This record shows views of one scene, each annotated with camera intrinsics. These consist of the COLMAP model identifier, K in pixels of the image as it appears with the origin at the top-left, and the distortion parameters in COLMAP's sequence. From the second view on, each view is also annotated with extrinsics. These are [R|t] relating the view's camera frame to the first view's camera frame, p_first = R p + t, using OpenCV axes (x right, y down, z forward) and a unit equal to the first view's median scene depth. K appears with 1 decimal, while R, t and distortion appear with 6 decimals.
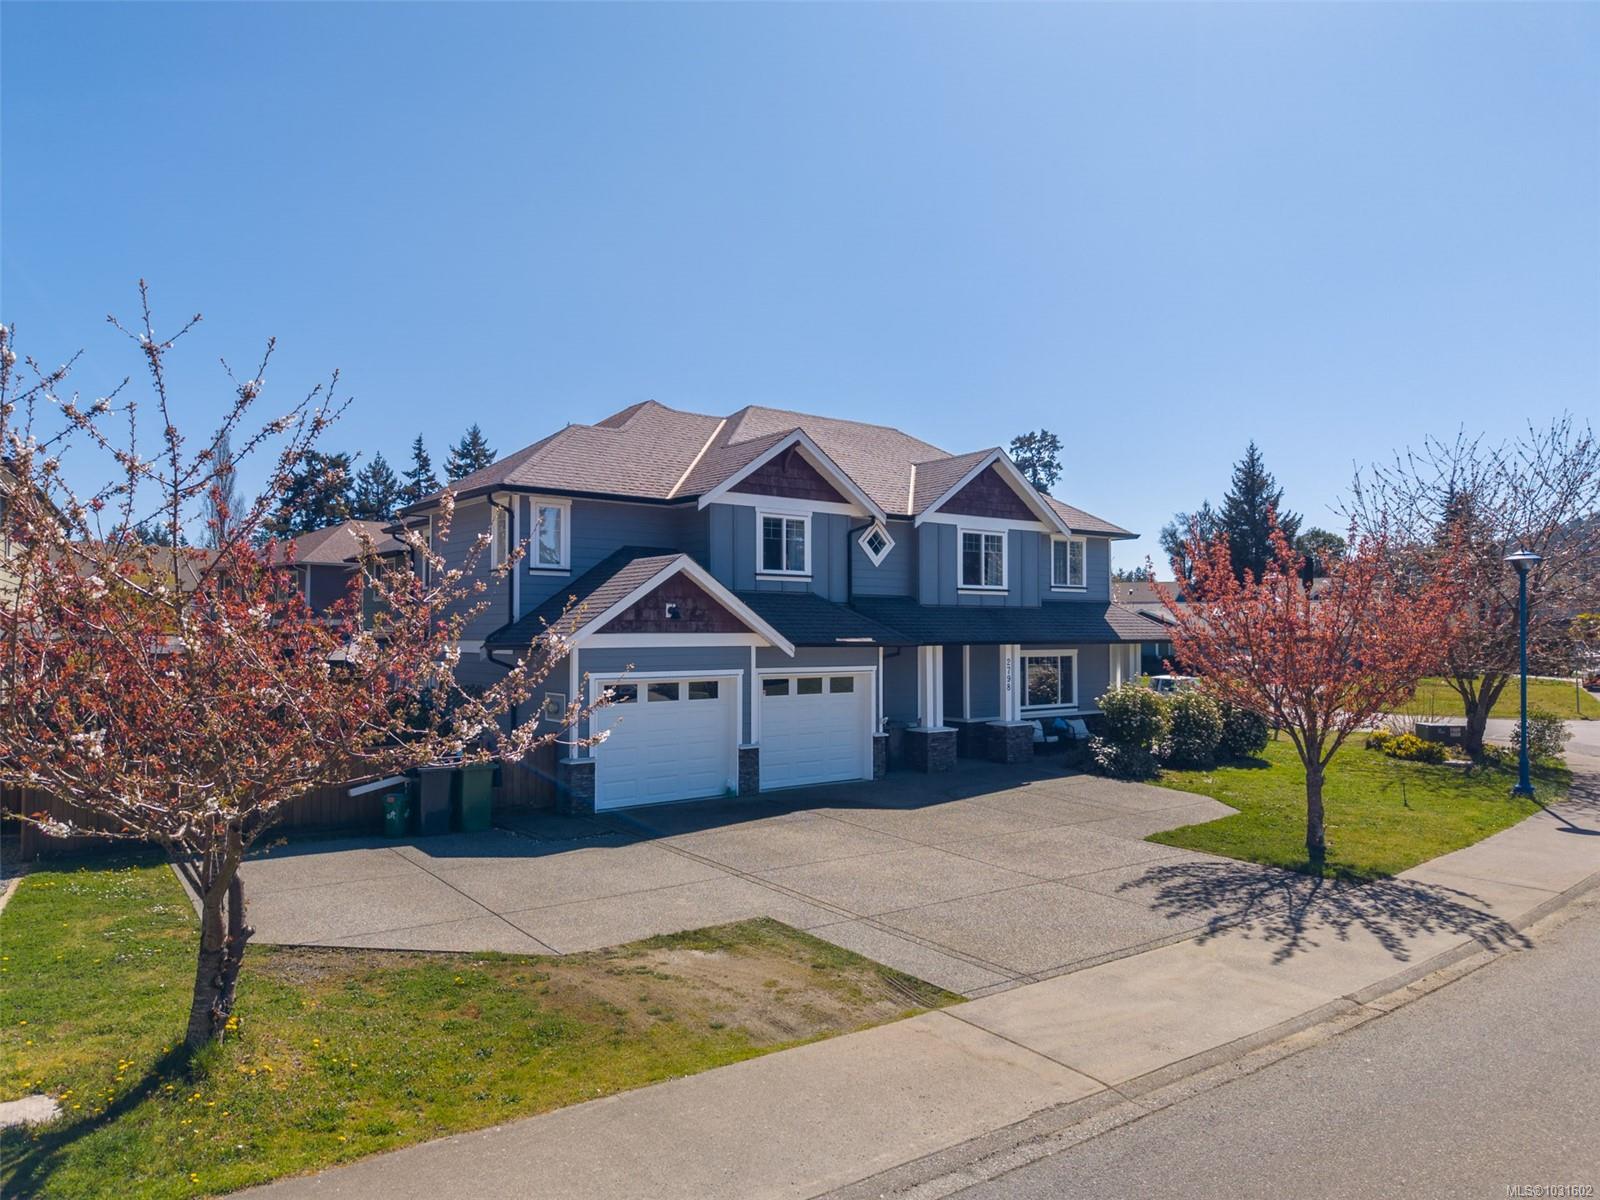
lens RADIAL K [[1073.0, 0, 797.2], [0, 1073.0, 592.5], [0, 0, 1]] dist [0.019980, -0.021016]
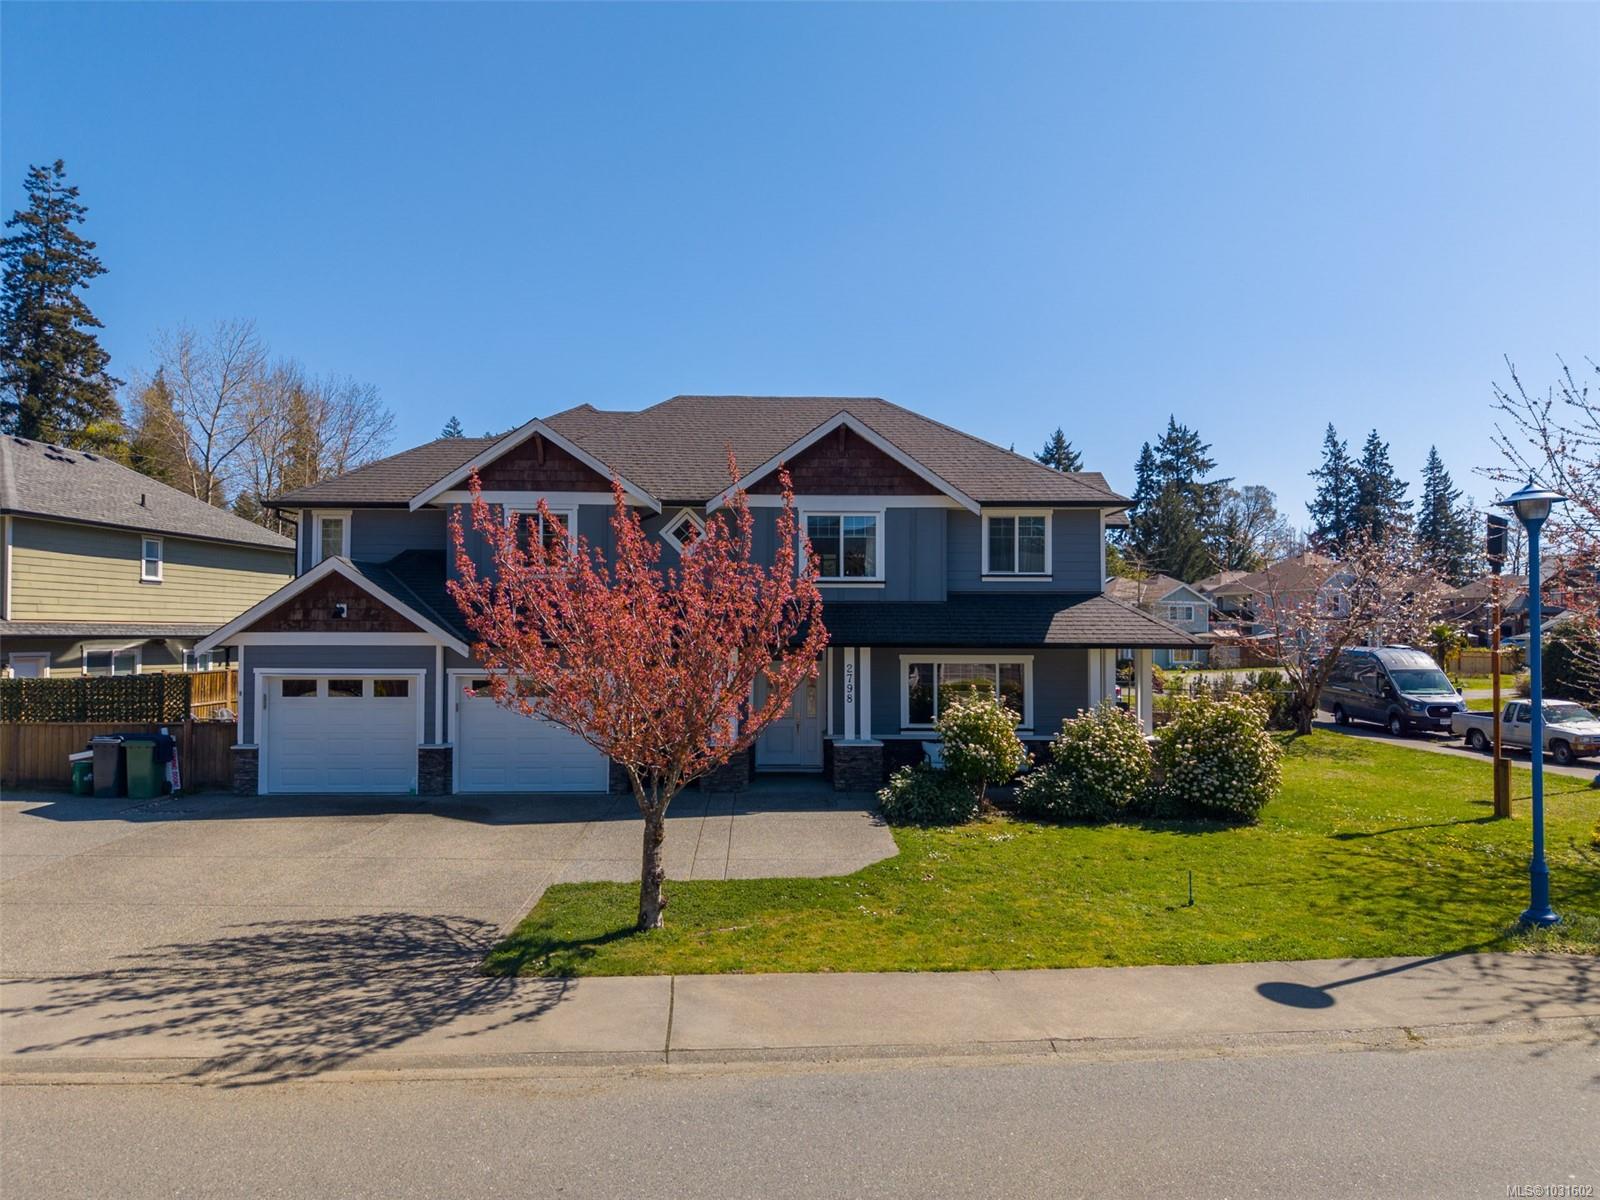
lens RADIAL K [[1073.0, 0, 800.9], [0, 1073.0, 603.6], [0, 0, 1]] dist [0.019980, -0.021016]
pose [[0.807603, -0.013520, -0.589571, 0.705059], [0.017586, 0.999845, 0.001162, 0.013710], [0.589464, -0.011307, 0.807716, 0.338358]]
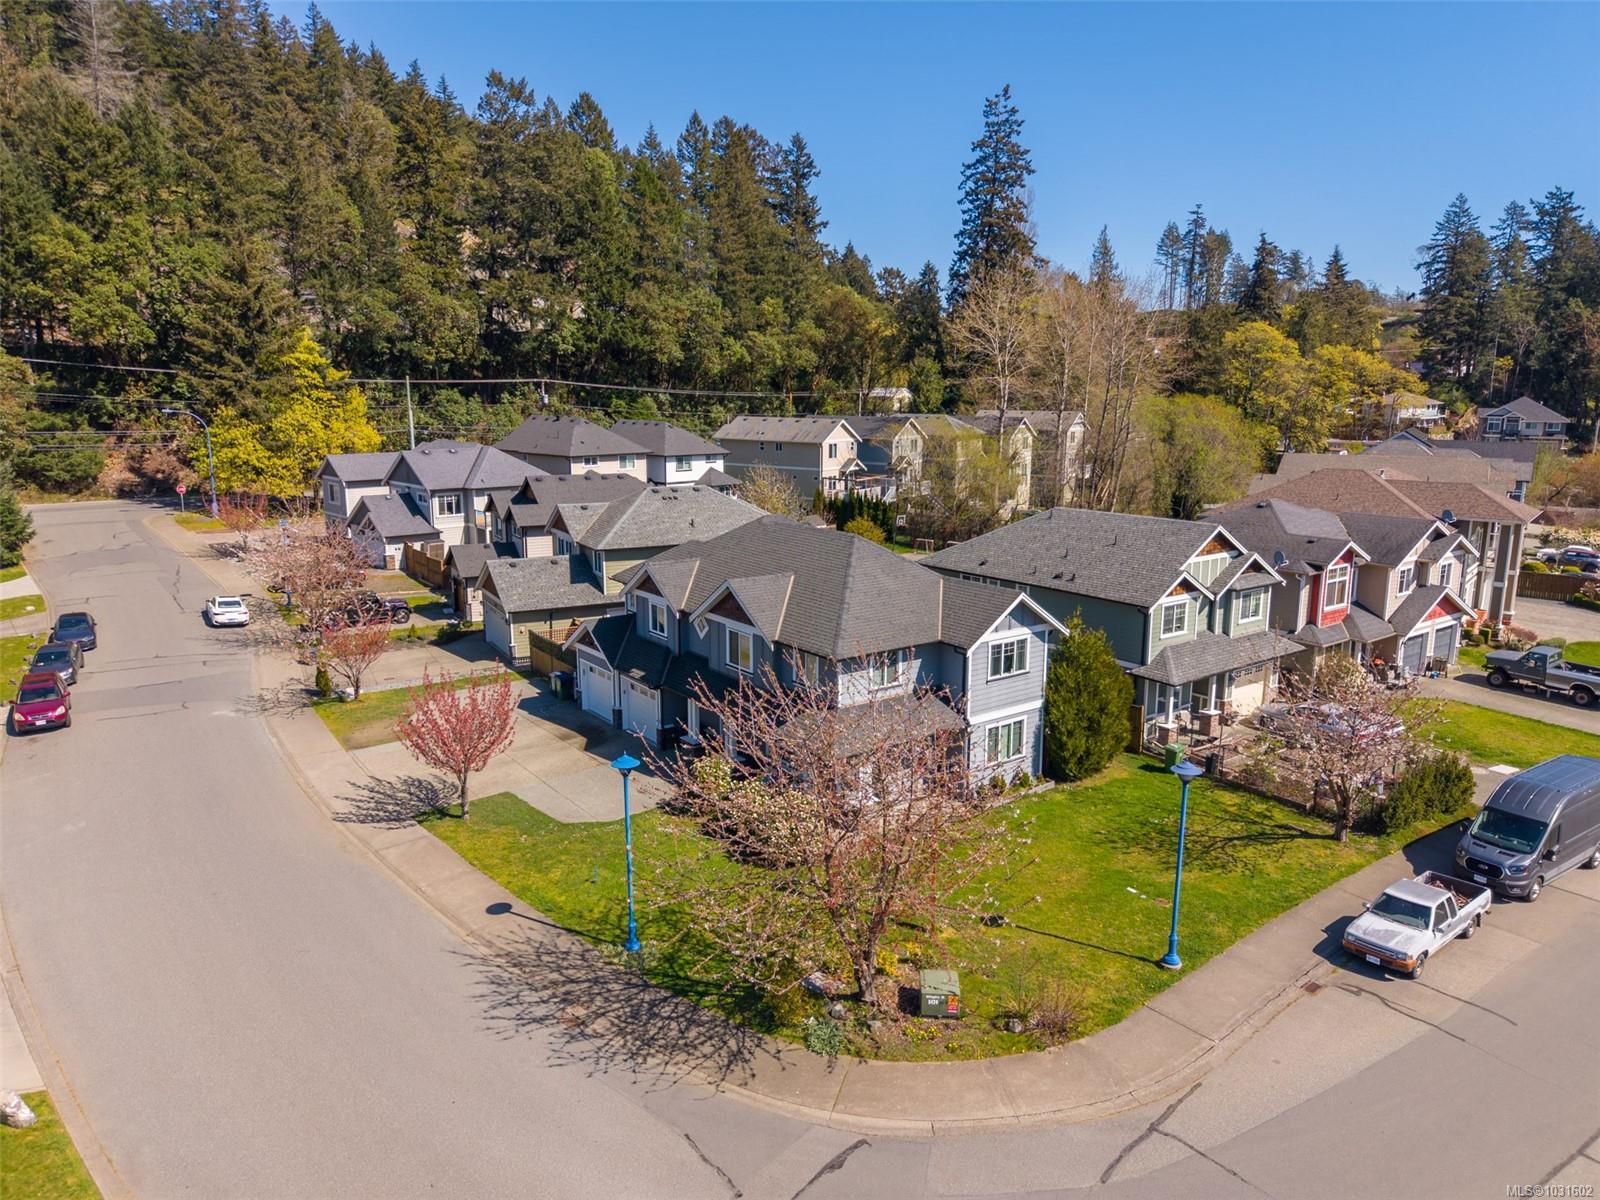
lens RADIAL K [[1073.0, 0, 792.9], [0, 1073.0, 595.5], [0, 0, 1]] dist [0.019980, -0.021016]
pose [[-0.024558, 0.194418, -0.980611, 1.812368], [0.033644, 0.980512, 0.193556, -0.440707], [0.999132, -0.028238, -0.030620, 1.244572]]
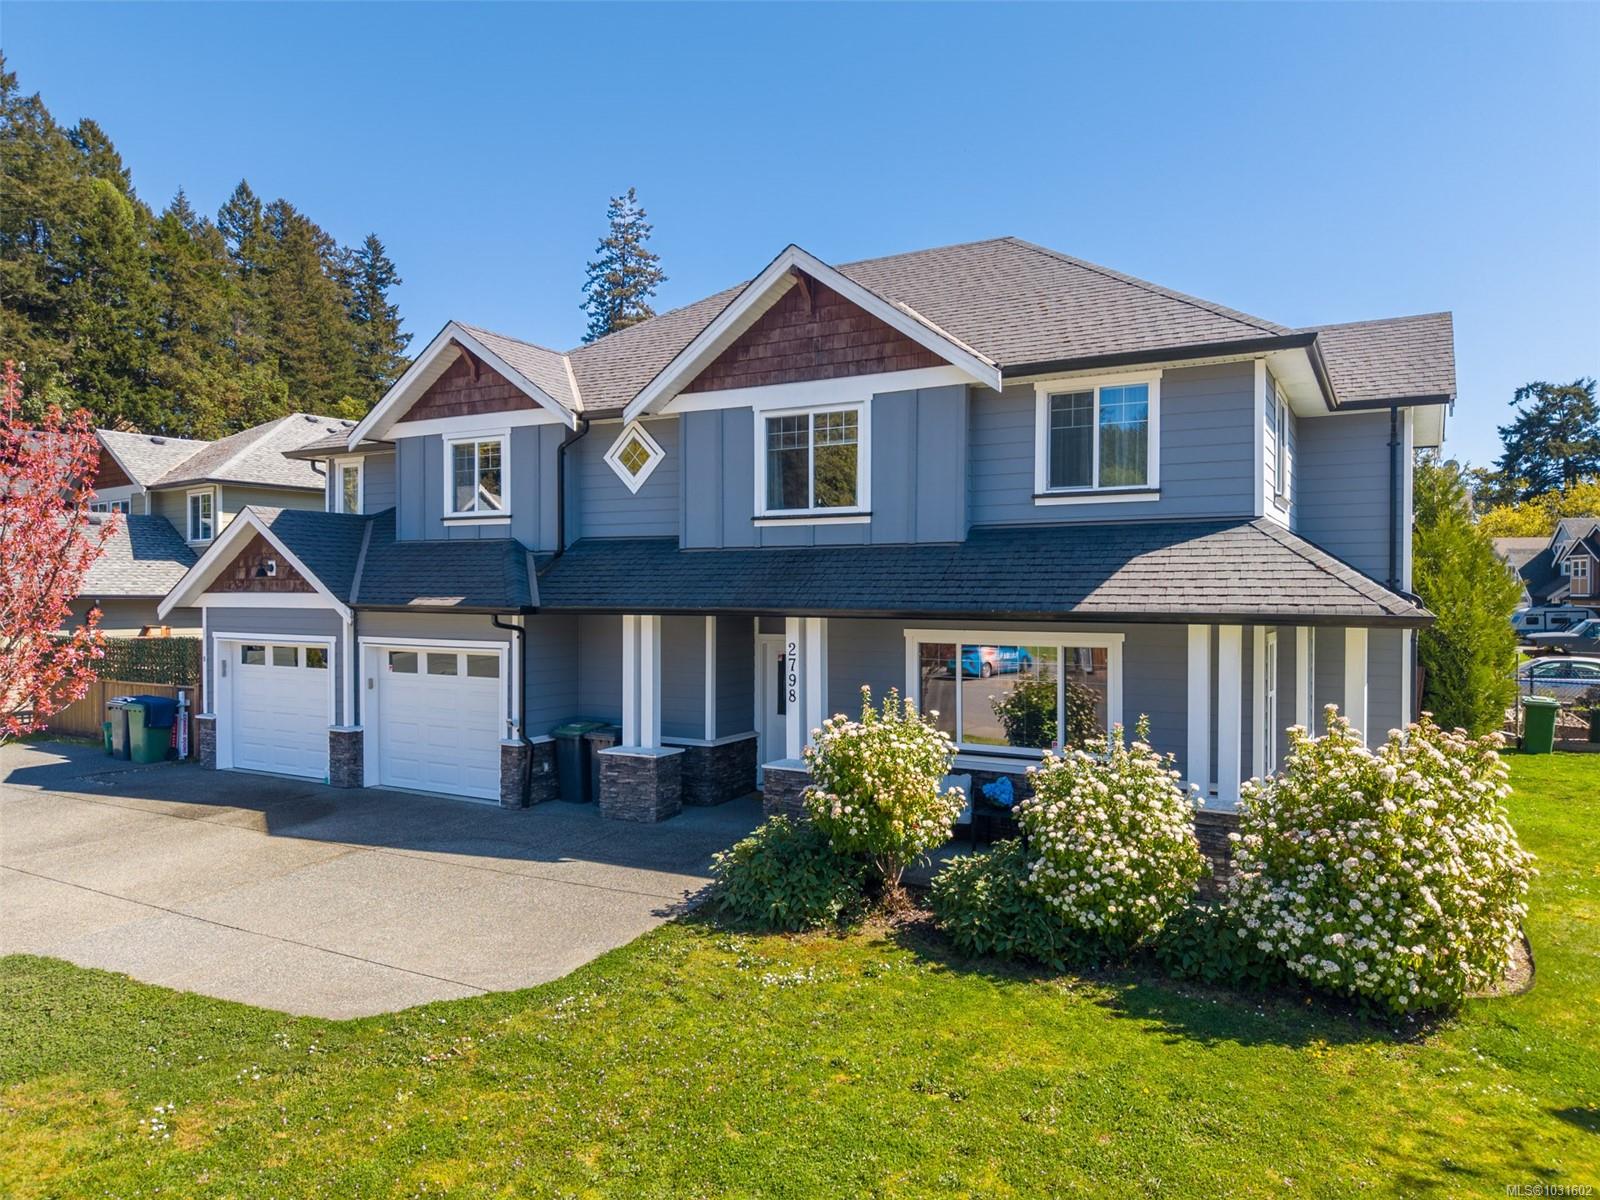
lens RADIAL K [[1073.0, 0, 796.2], [0, 1073.0, 609.2], [0, 0, 1]] dist [0.019980, -0.021016]
pose [[0.387761, 0.015327, -0.921632, 0.740398], [0.029336, 0.999150, 0.028958, 0.031483], [0.921293, -0.038266, 0.386982, 0.861067]]
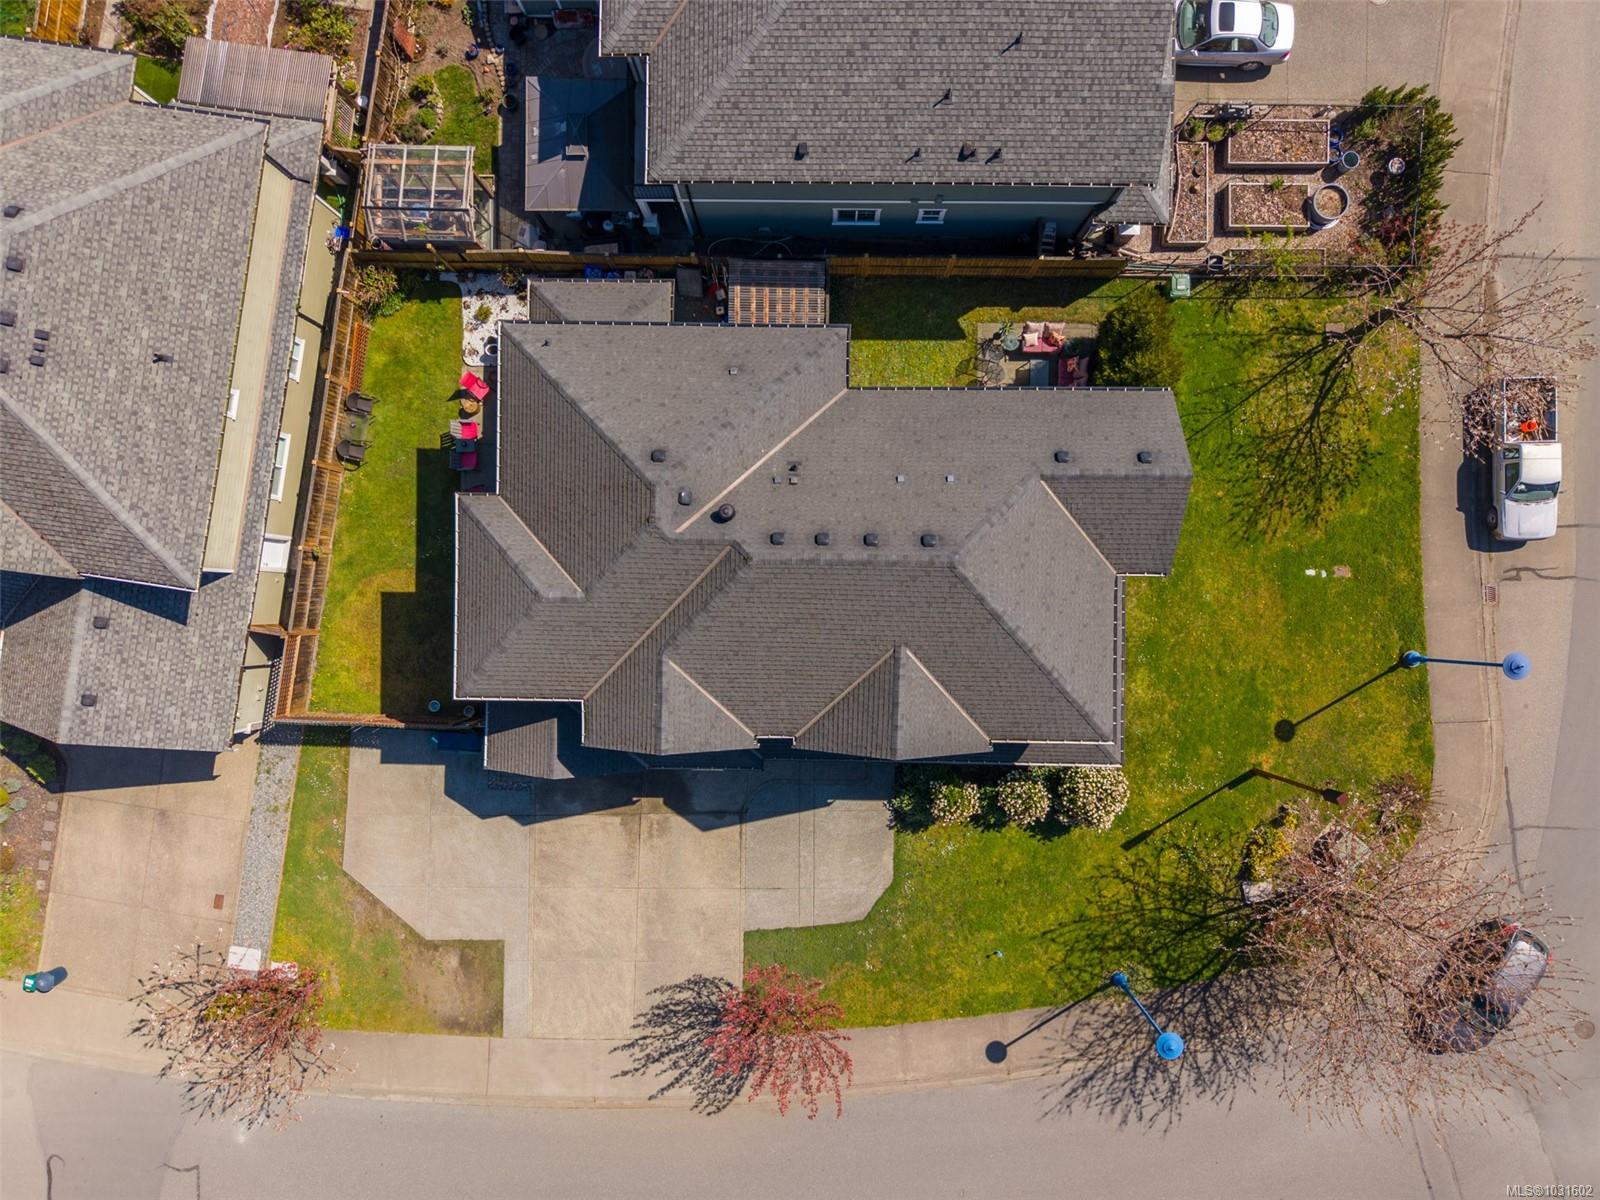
lens RADIAL K [[1073.0, 0, 796.9], [0, 1073.0, 596.3], [0, 0, 1]] dist [0.019980, -0.021016]
pose [[0.786059, 0.618141, 0.003676, -0.008672], [0.026996, -0.040270, 0.998824, -1.304884], [0.617562, -0.785035, -0.048342, 1.228054]]
